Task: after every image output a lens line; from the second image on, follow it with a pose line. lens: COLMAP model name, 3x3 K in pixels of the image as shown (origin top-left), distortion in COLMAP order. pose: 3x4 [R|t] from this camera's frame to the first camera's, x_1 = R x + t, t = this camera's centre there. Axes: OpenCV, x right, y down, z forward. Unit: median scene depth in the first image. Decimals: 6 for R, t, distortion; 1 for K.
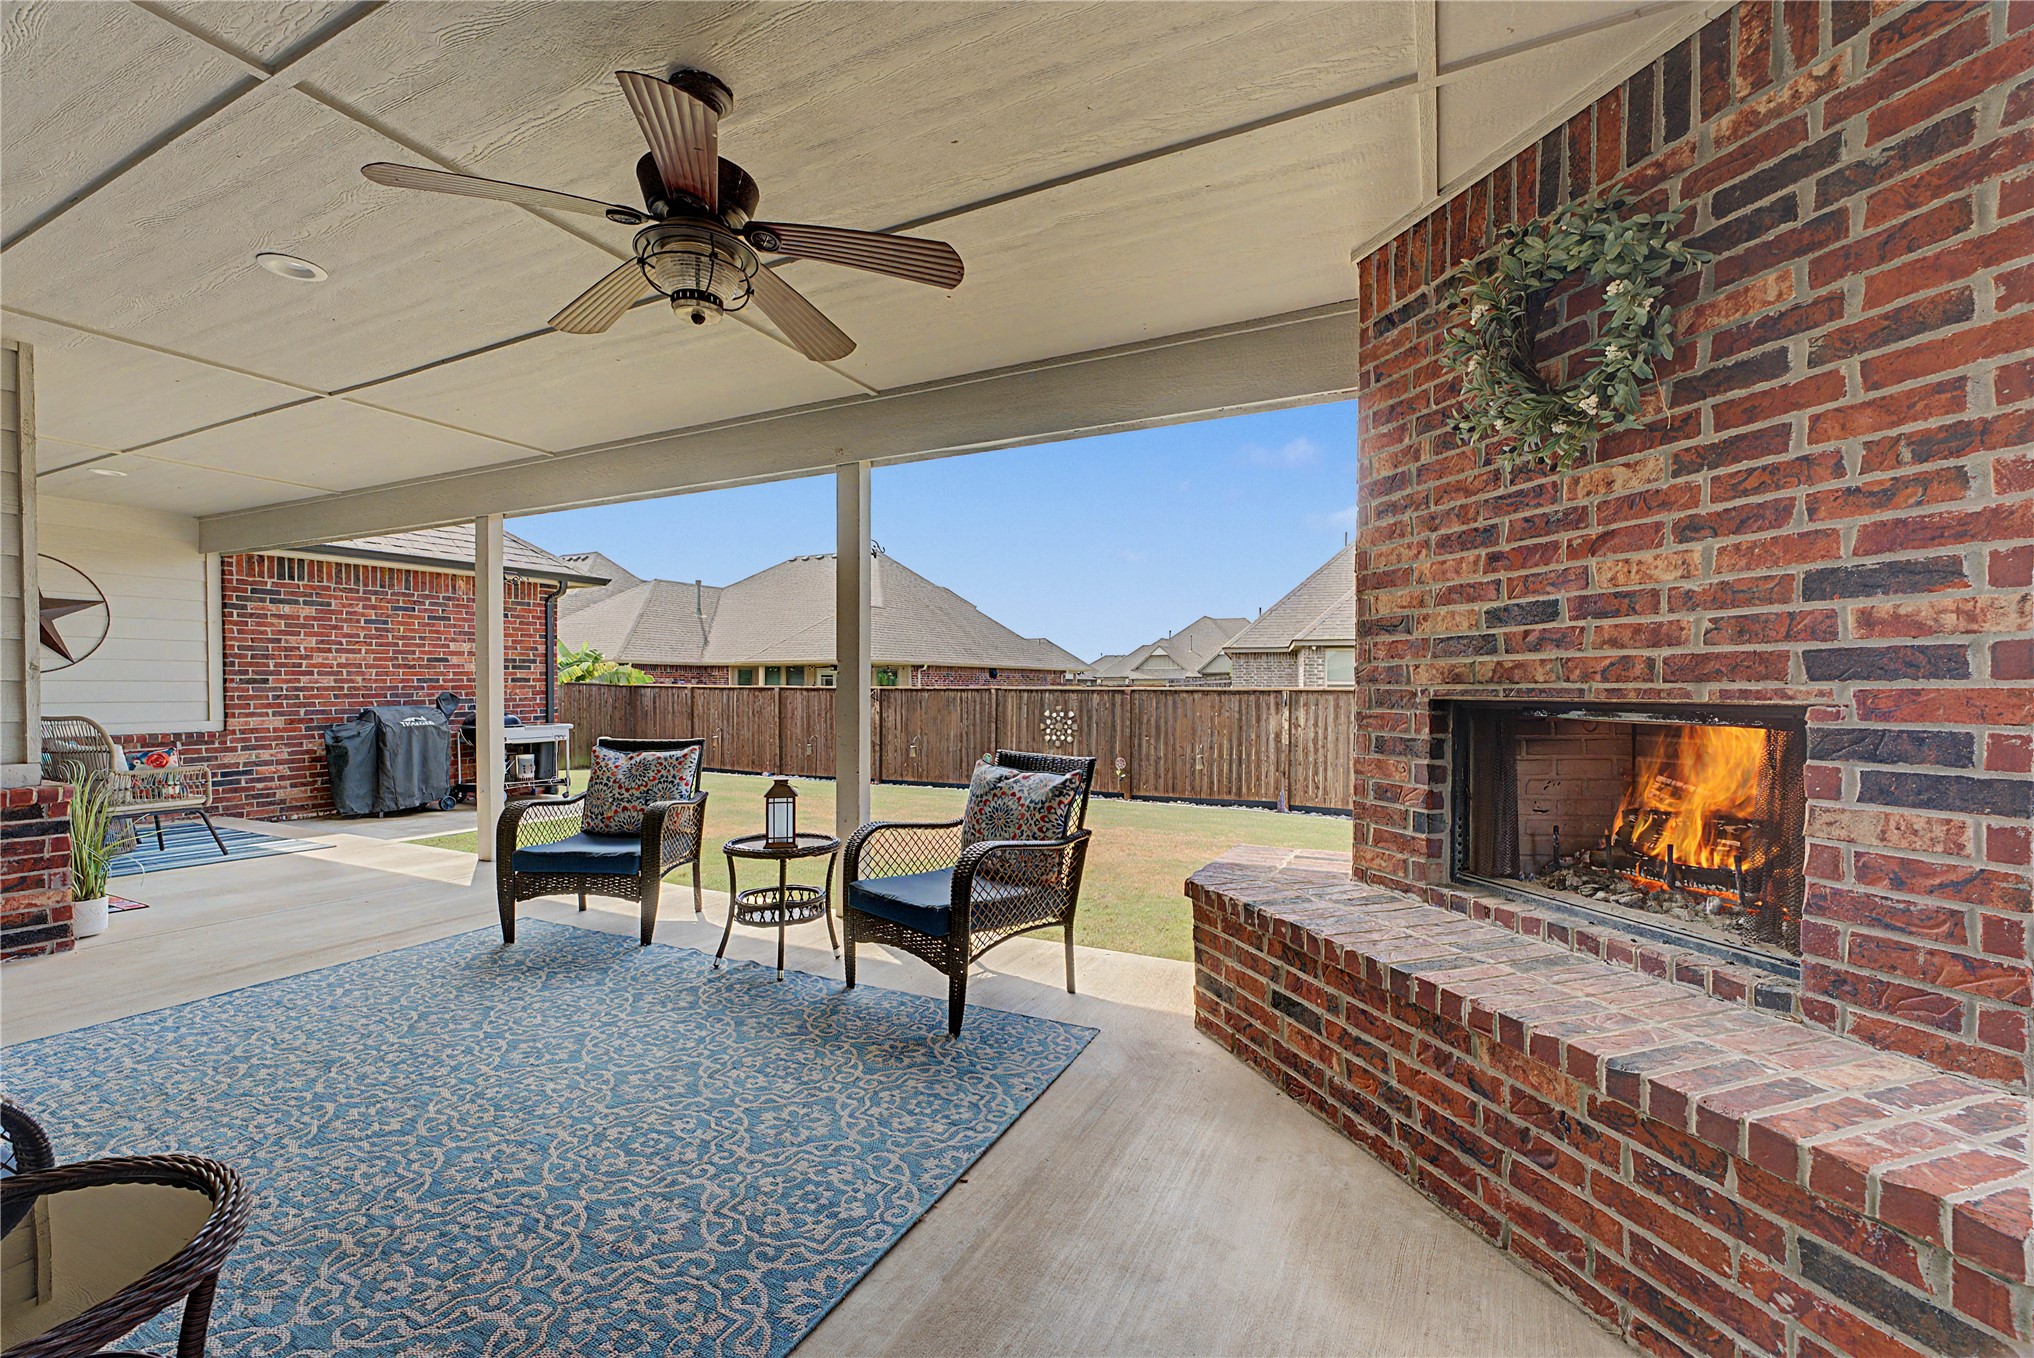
lens RADIAL K [[848.3, 0, 1017.6], [0, 848.3, 701.6], [0, 0, 1]] dist [-0.002124, -0.000248]
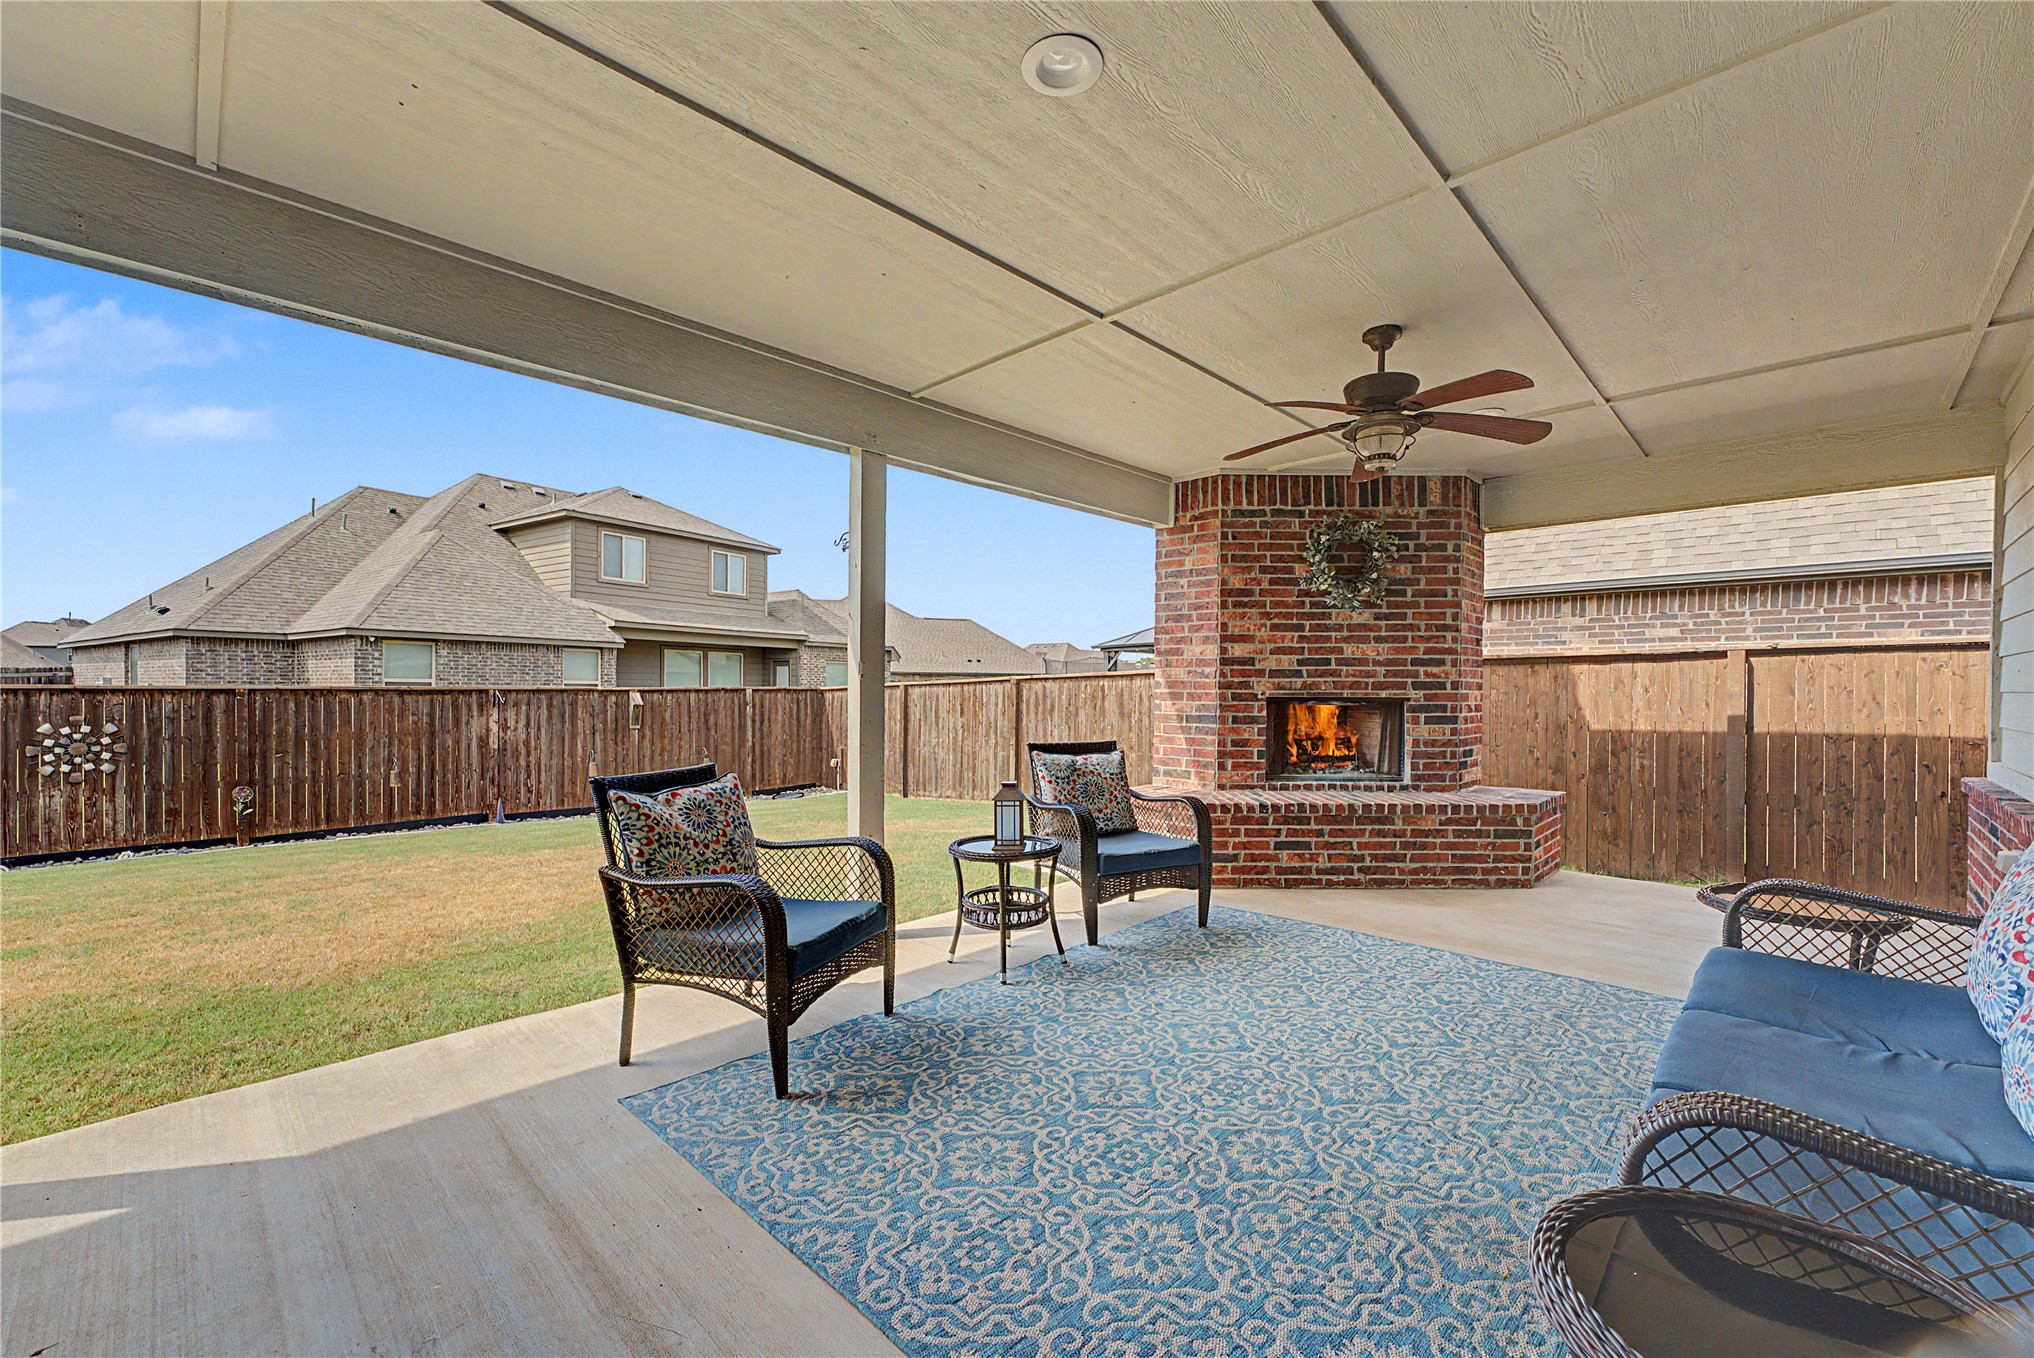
lens RADIAL K [[821.9, 0, 1014.1], [0, 821.9, 695.7], [0, 0, 1]] dist [-0.000334, 0.000105]
pose [[0.303407, -0.009629, 0.952812, -2.024855], [0.011600, 0.999912, 0.006411, -0.032094], [-0.952790, 0.009108, 0.303492, 1.151187]]
